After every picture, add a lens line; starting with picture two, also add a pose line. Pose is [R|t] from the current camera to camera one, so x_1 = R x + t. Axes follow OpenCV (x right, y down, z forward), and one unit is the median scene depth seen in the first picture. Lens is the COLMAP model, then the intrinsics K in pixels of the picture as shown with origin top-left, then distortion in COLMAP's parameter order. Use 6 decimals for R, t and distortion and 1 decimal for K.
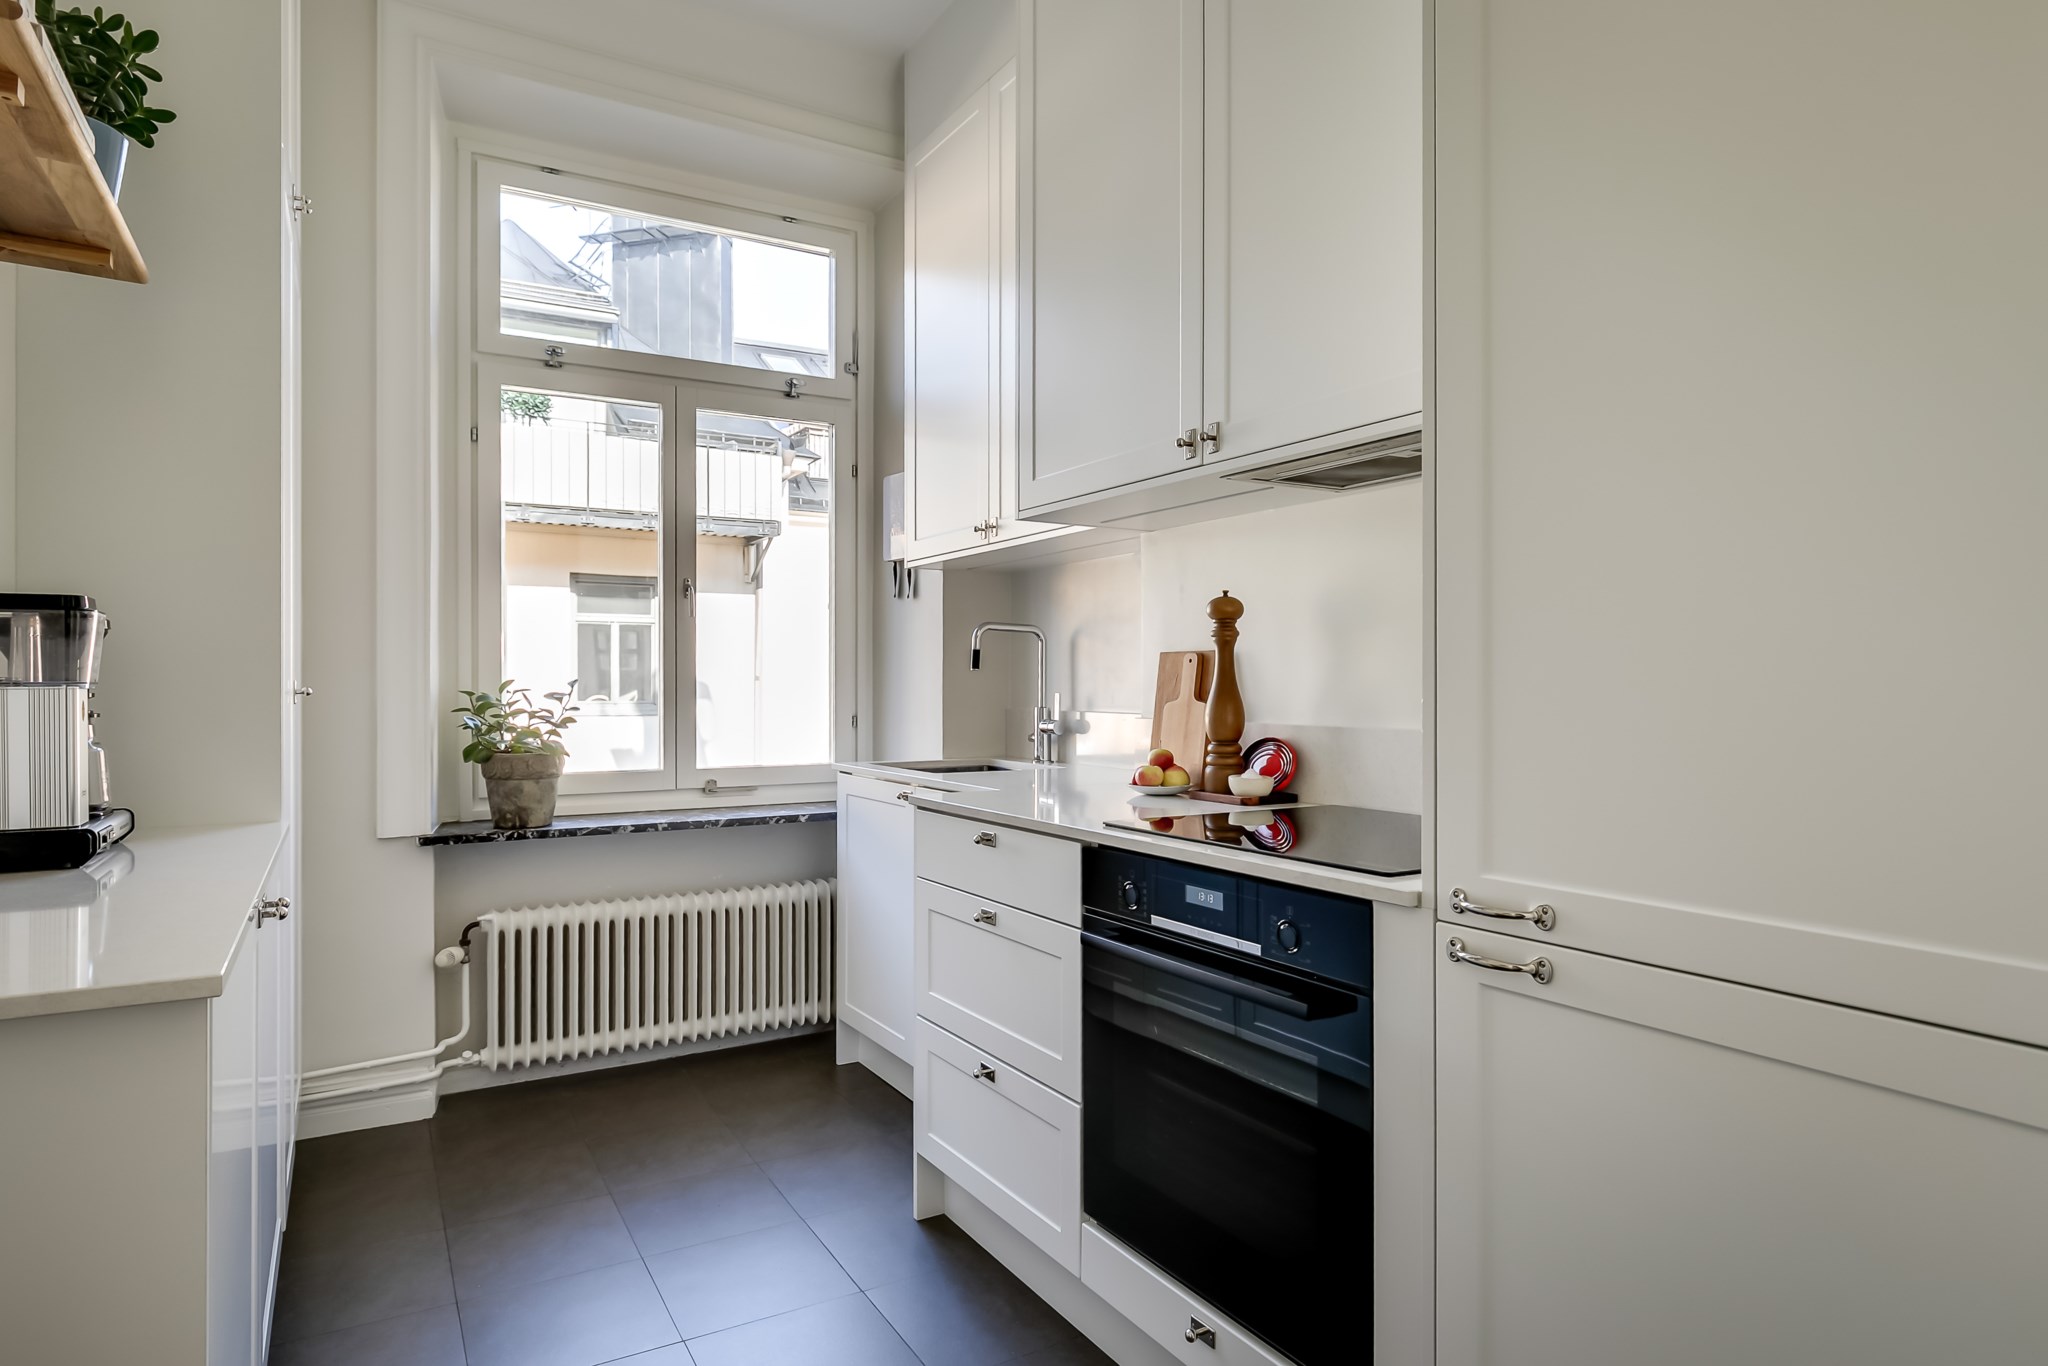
lens RADIAL K [[1168.1, 0, 1024.0], [0, 1168.1, 683.0], [0, 0, 1]] dist [0.003309, -0.001077]
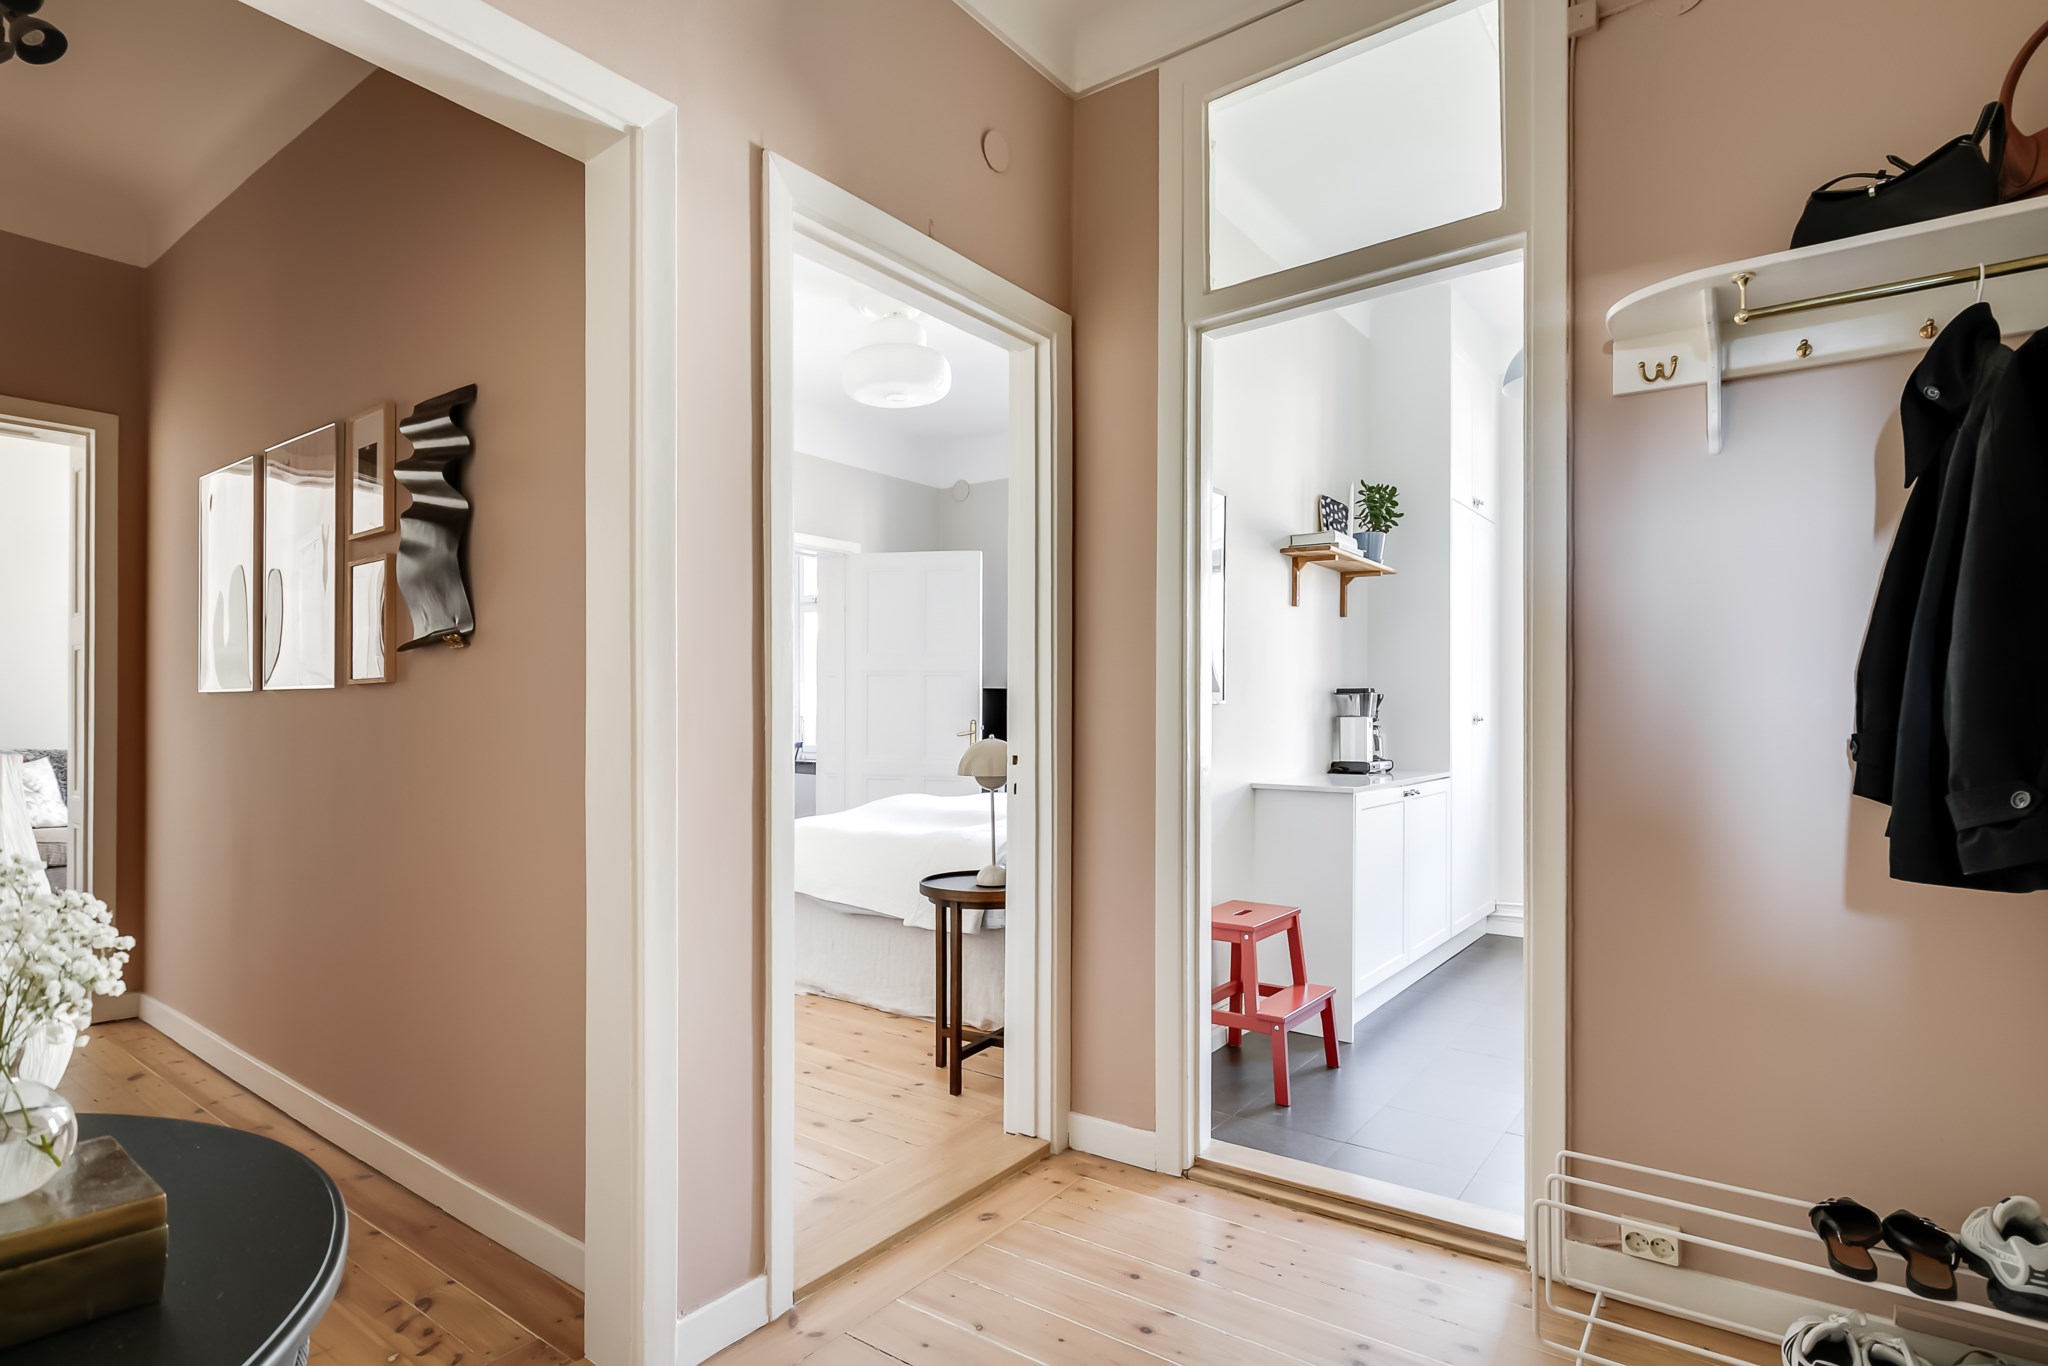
lens RADIAL K [[1042.9, 0, 1023.0], [0, 1042.9, 705.5], [0, 0, 1]] dist [0.000494, -0.000155]
pose [[0.394721, -0.006071, -0.918781, 0.685545], [0.000189, 0.999979, -0.006527, -0.004902], [0.918801, 0.002403, 0.394713, -0.464974]]
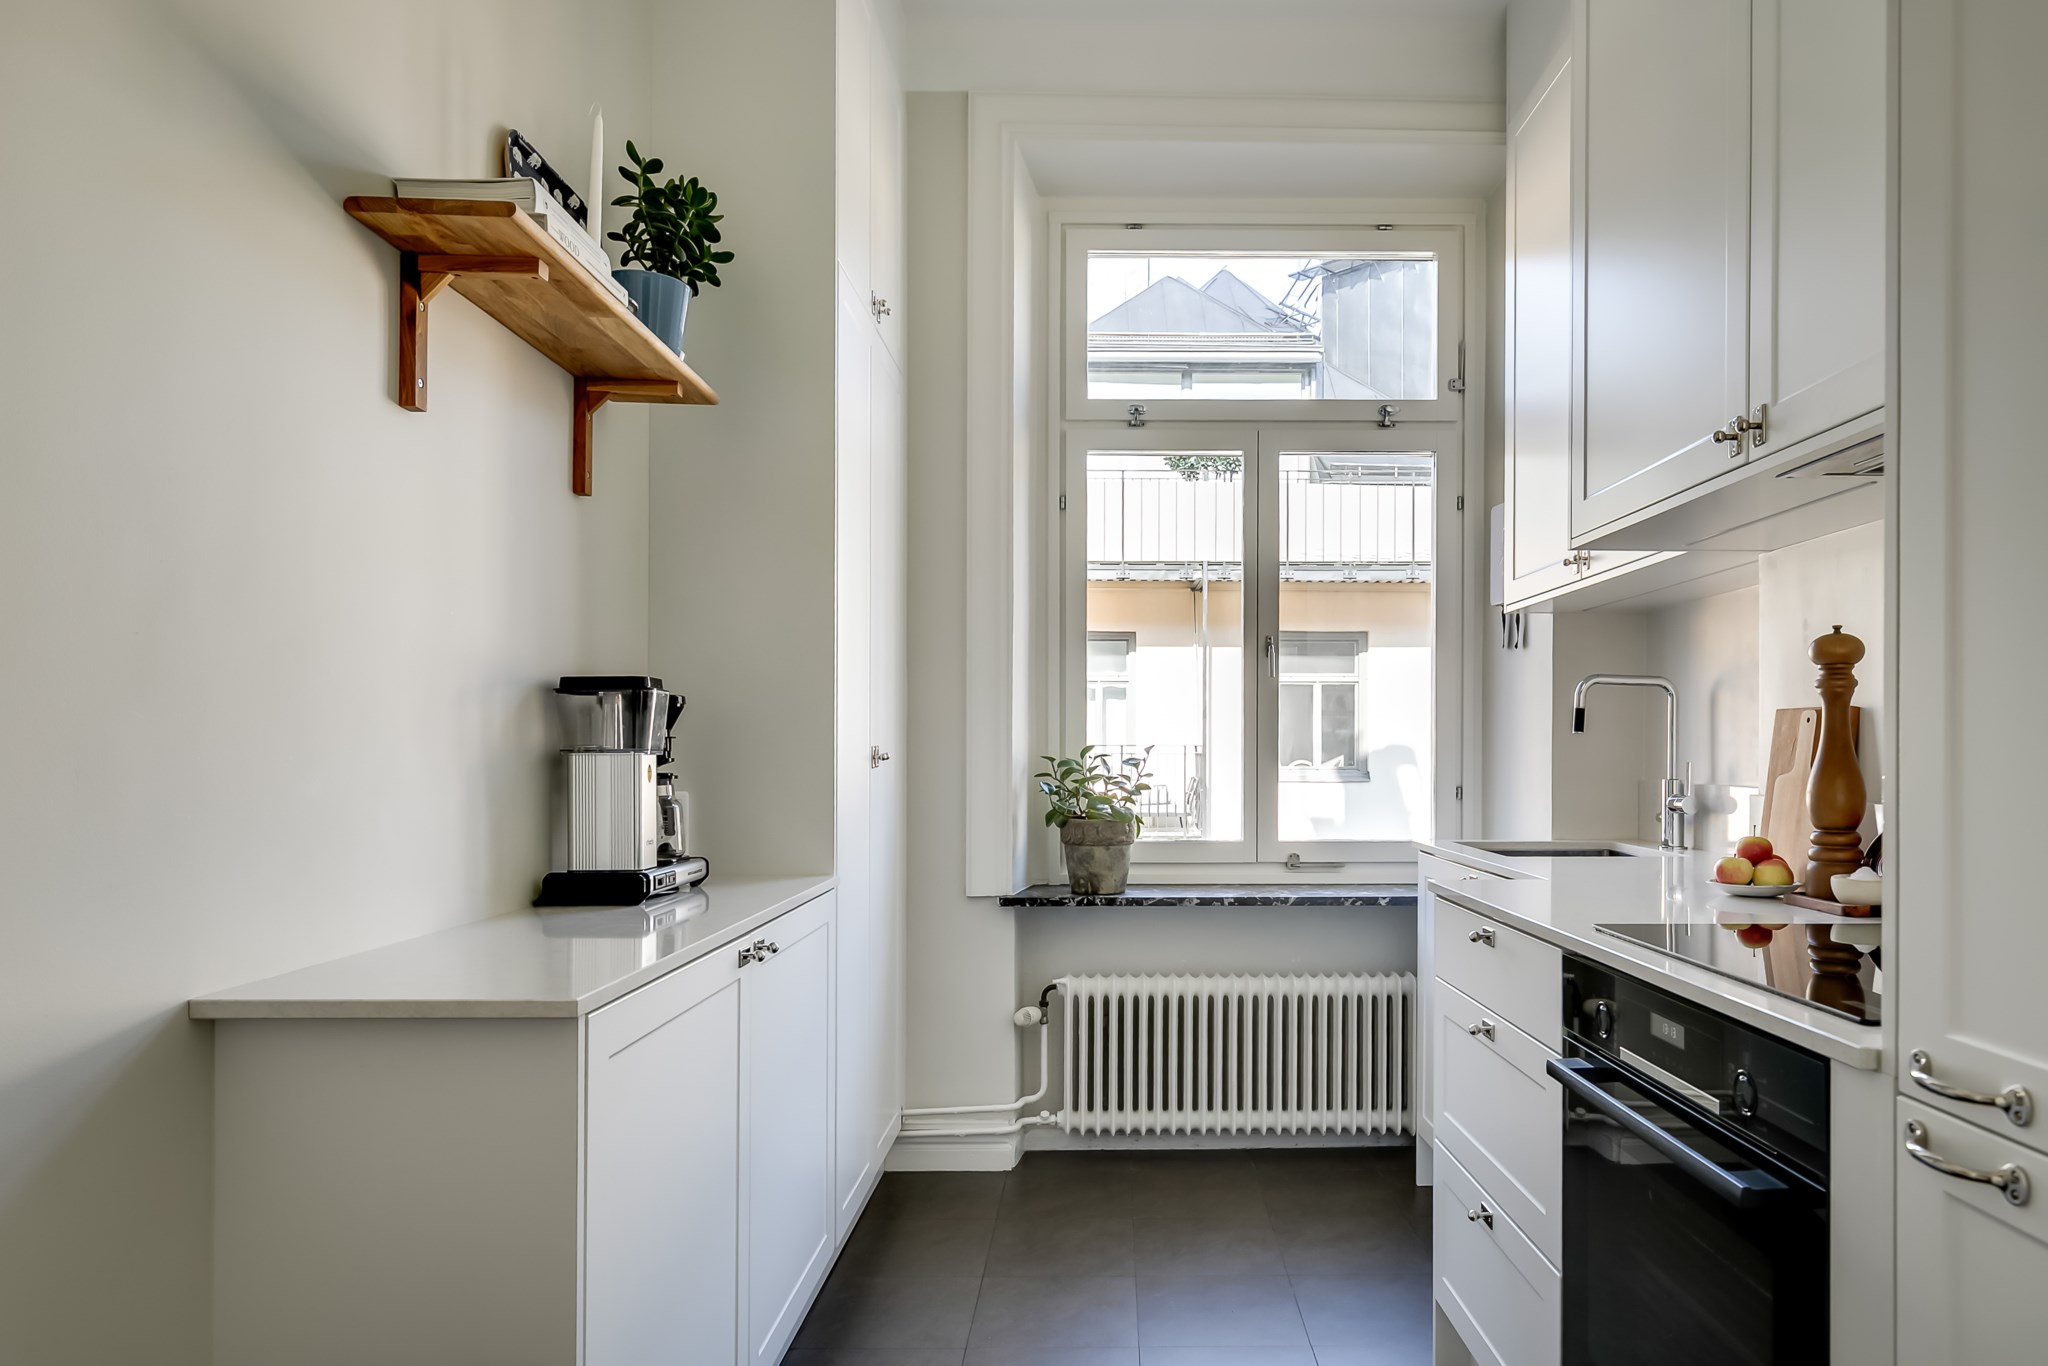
lens RADIAL K [[1314.5, 0, 1126.1], [0, 1314.5, 747.2], [0, 0, 1]] dist [0.003078, -0.001020]
pose [[0.871941, 0.000106, -0.489612, 0.138186], [0.000102, 1.000000, 0.000397, -0.001590], [0.489612, -0.000396, 0.871941, 0.036617]]
